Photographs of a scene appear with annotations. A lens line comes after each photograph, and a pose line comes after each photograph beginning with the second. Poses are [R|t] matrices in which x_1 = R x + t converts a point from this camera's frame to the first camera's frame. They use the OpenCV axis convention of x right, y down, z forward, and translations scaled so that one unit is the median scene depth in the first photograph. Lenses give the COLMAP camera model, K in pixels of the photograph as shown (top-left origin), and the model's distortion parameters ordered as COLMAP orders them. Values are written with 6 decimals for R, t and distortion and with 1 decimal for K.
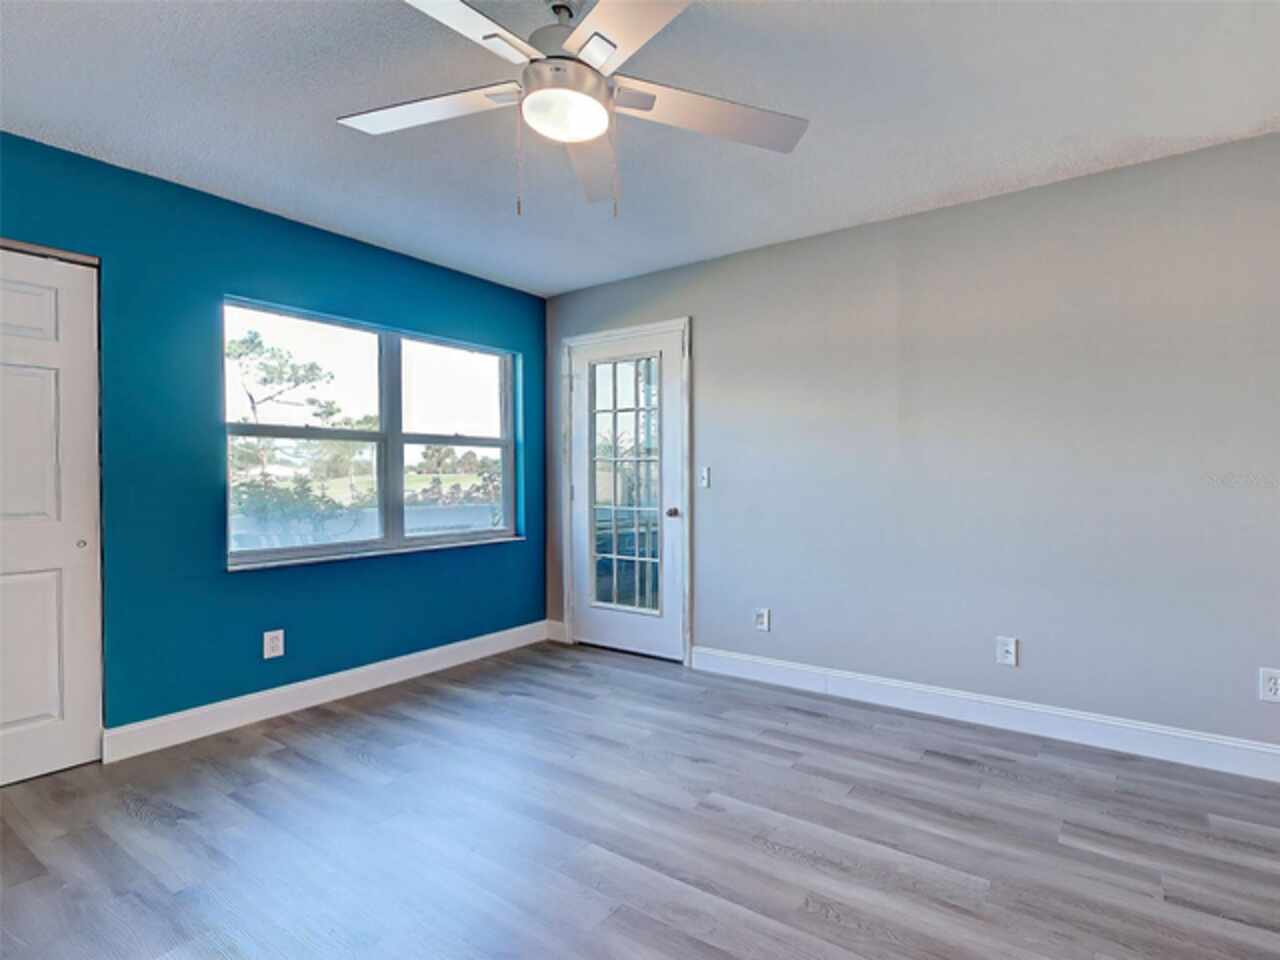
lens RADIAL K [[586.2, 0, 640.0], [0, 586.2, 480.0], [0, 0, 1]] dist [-0.000477, -0.000135]
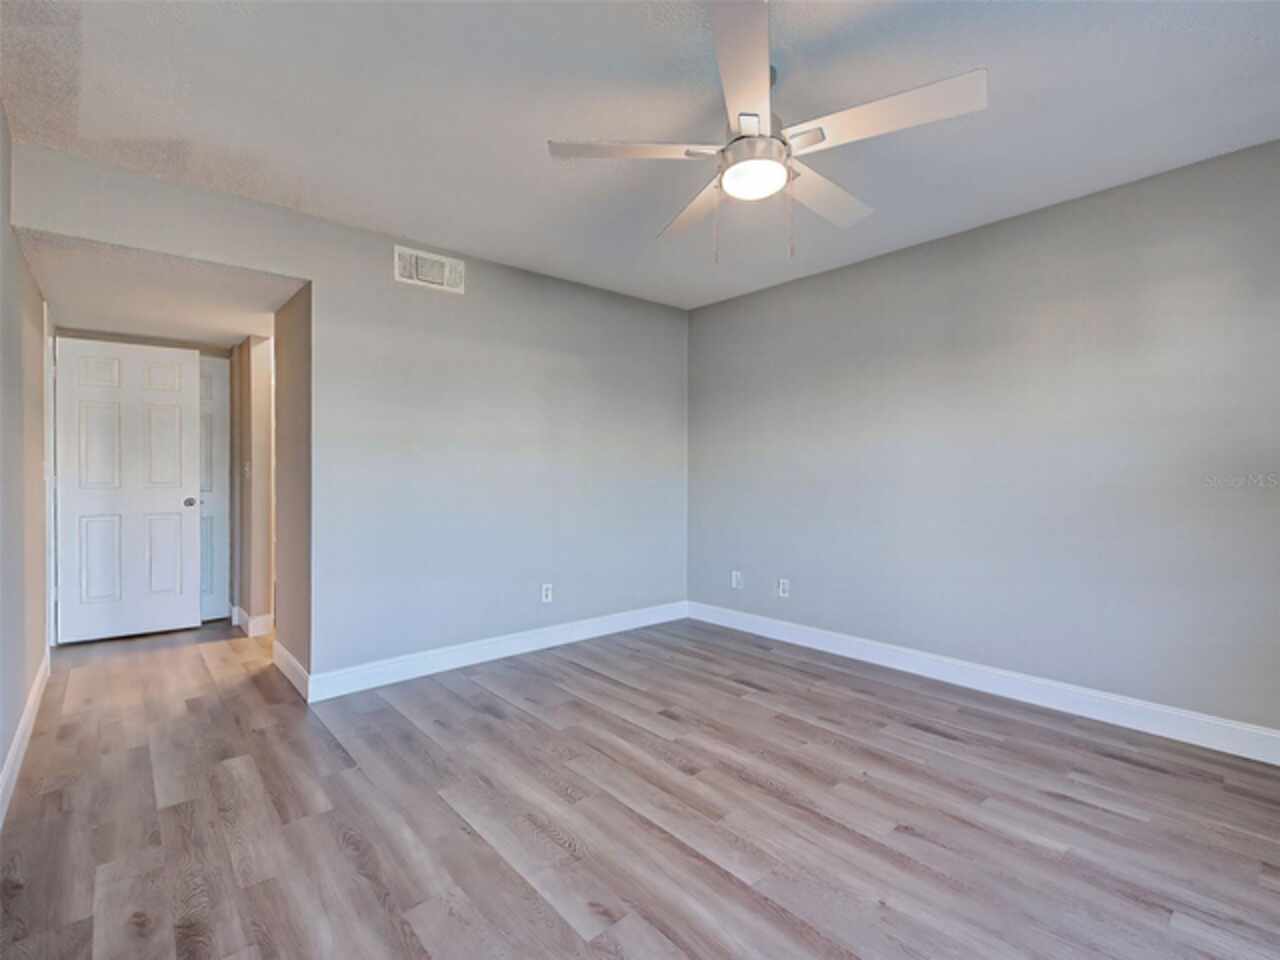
lens RADIAL K [[586.2, 0, 640.0], [0, 586.2, 480.0], [0, 0, 1]] dist [-0.000477, -0.000135]
pose [[-0.990707, 0.005929, 0.135885, -0.039959], [0.006986, 0.999949, 0.007301, -0.027243], [-0.135834, 0.008182, -0.990698, 1.981109]]
